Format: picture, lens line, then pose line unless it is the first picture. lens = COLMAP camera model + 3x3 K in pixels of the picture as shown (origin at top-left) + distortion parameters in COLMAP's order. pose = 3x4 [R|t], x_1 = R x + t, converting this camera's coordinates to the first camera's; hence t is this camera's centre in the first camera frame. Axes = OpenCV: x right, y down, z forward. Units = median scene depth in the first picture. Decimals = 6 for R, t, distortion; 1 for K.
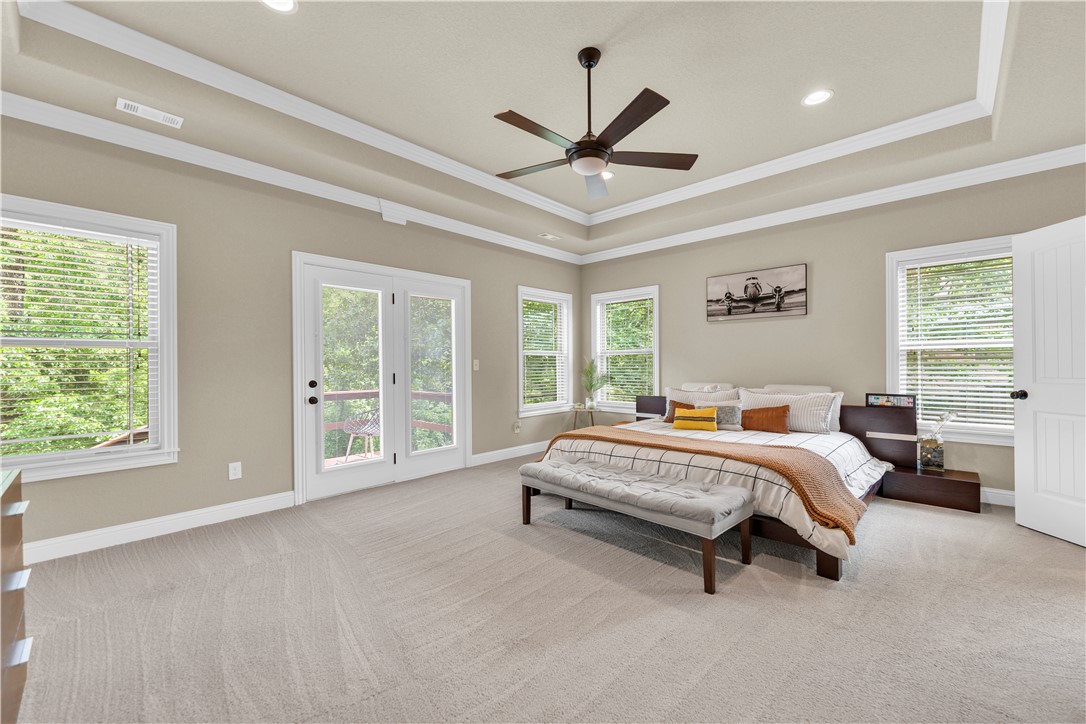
lens RADIAL K [[440.2, 0, 542.4], [0, 440.2, 365.4], [0, 0, 1]] dist [0.000225, 0.000119]
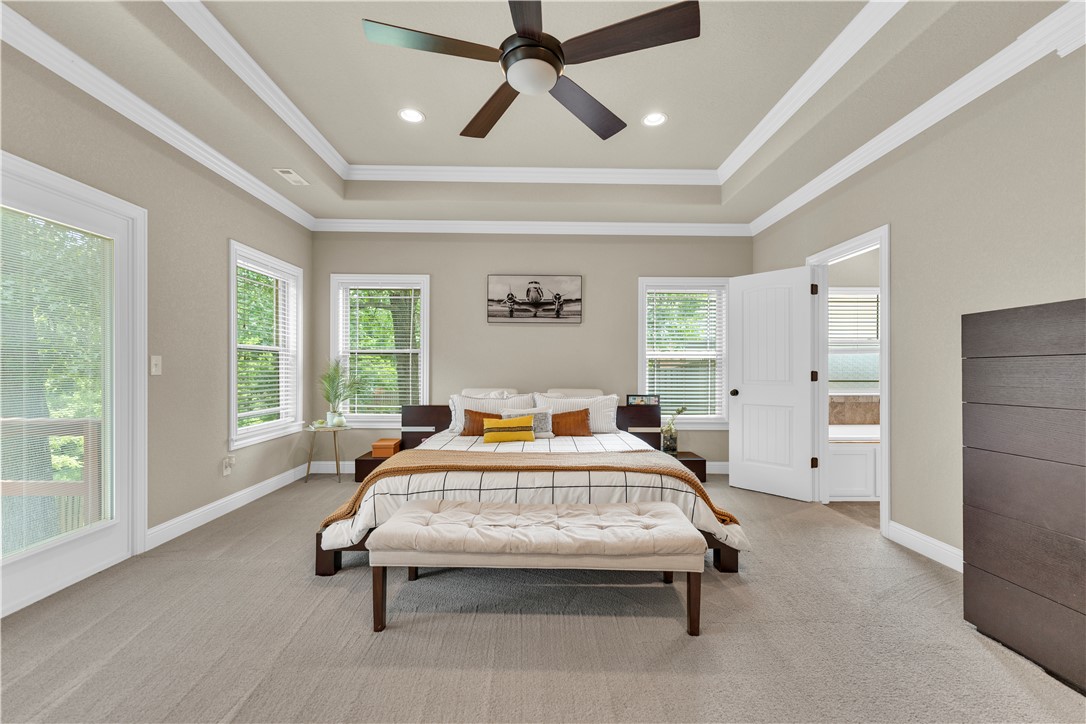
lens RADIAL K [[440.2, 0, 547.2], [0, 440.2, 369.6], [0, 0, 1]] dist [0.000225, 0.000119]
pose [[0.713249, 0.008966, 0.700854, -0.208995], [-0.007921, 0.999957, -0.004732, 0.003815], [-0.700866, -0.002176, 0.713289, 0.288009]]
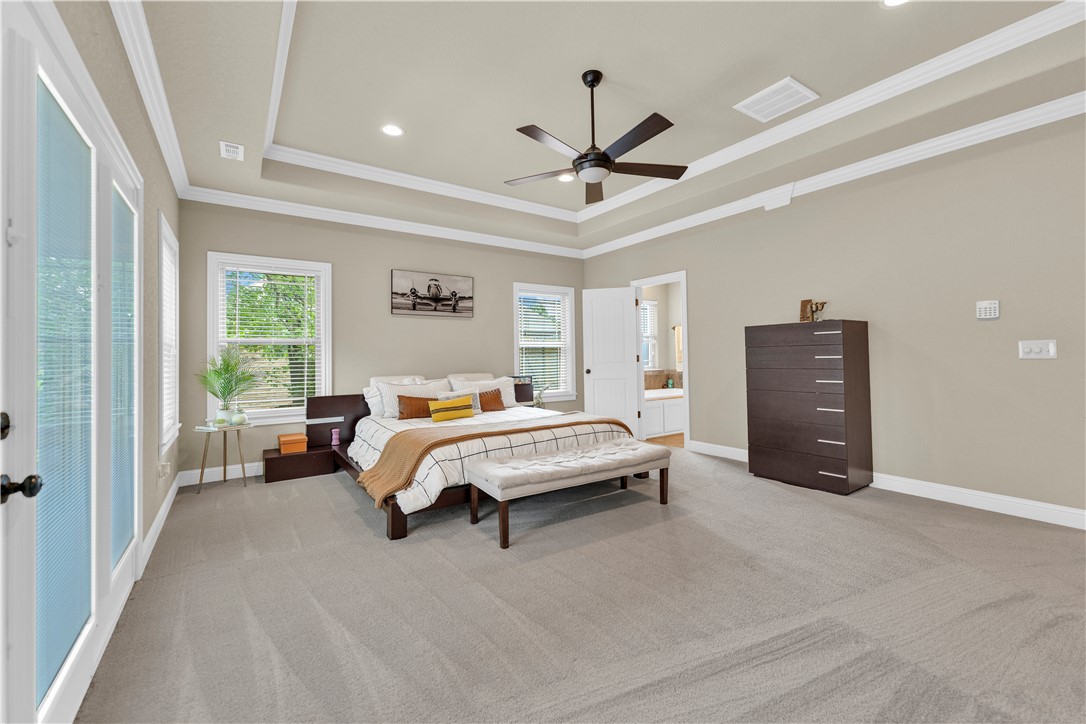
lens RADIAL K [[440.2, 0, 550.2], [0, 440.2, 346.6], [0, 0, 1]] dist [0.000225, 0.000119]
pose [[0.204235, 0.024562, 0.978614, -0.582536], [0.012315, 0.999542, -0.027658, 0.005853], [-0.978844, 0.017701, 0.203839, 0.519732]]
